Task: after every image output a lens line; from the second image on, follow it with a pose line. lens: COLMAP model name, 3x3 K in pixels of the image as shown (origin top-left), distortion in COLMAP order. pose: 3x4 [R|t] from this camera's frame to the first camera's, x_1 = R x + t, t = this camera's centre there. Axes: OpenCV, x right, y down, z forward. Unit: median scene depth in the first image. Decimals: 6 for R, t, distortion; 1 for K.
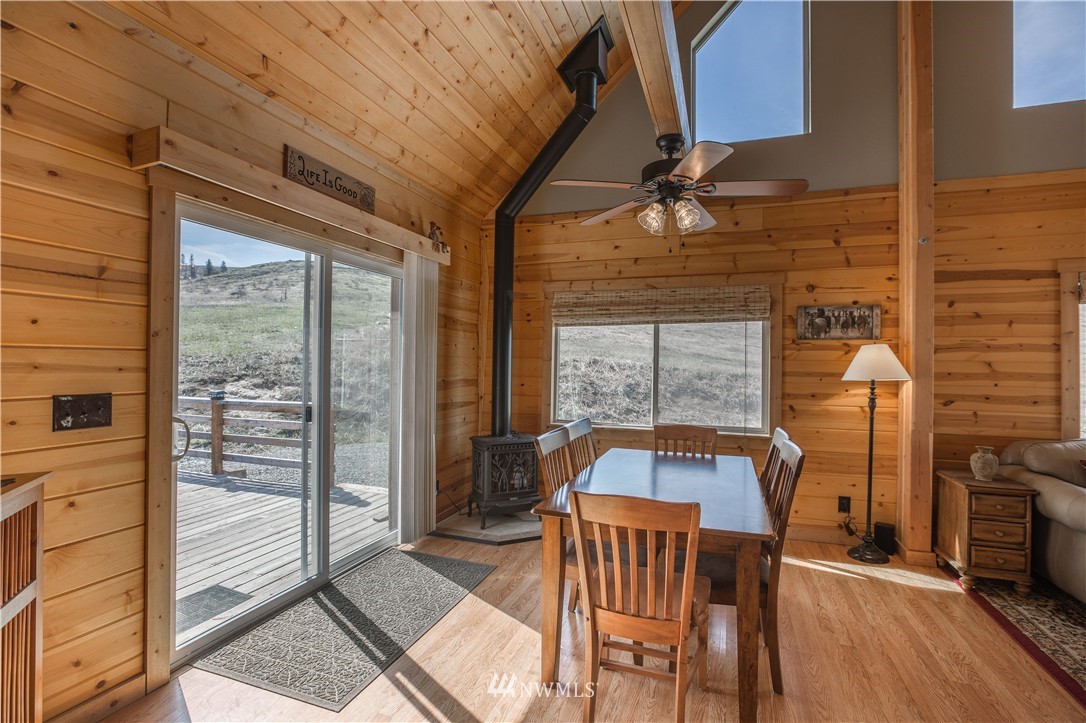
lens RADIAL K [[501.9, 0, 552.8], [0, 501.9, 365.4], [0, 0, 1]] dist [-0.006370, 0.000387]
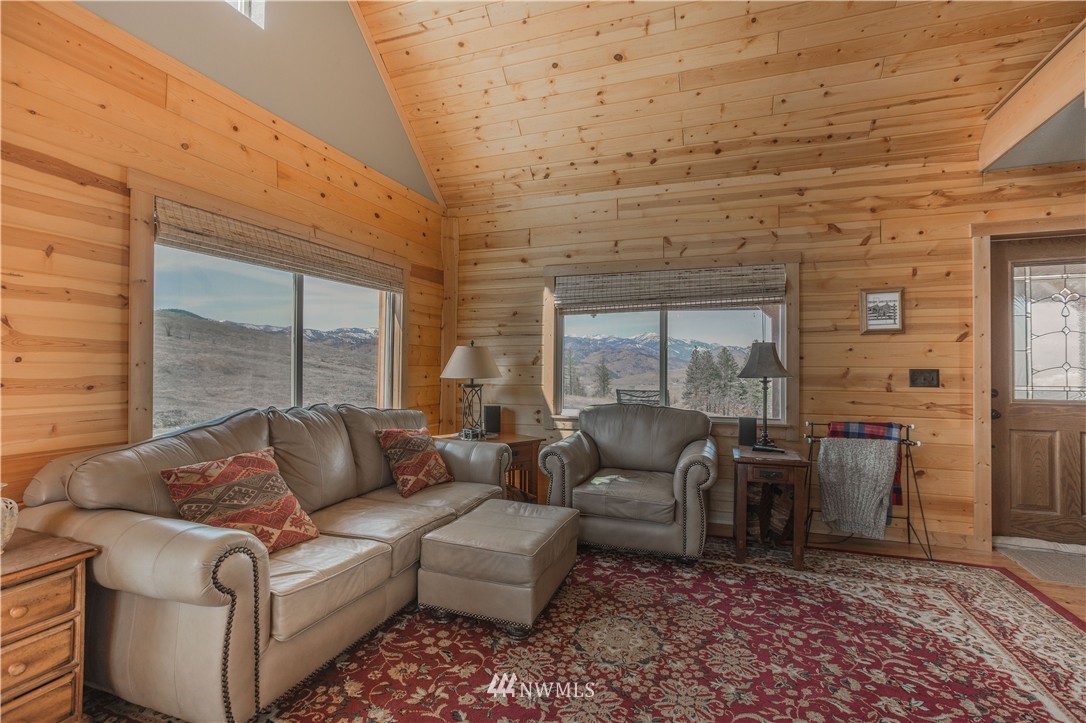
lens RADIAL K [[501.9, 0, 542.0], [0, 501.9, 362.4], [0, 0, 1]] dist [-0.006370, 0.000387]
pose [[0.055103, 0.013934, 0.998383, 0.419980], [-0.005470, 0.999892, -0.013653, 0.053625], [-0.998466, -0.004709, 0.055173, 0.450750]]
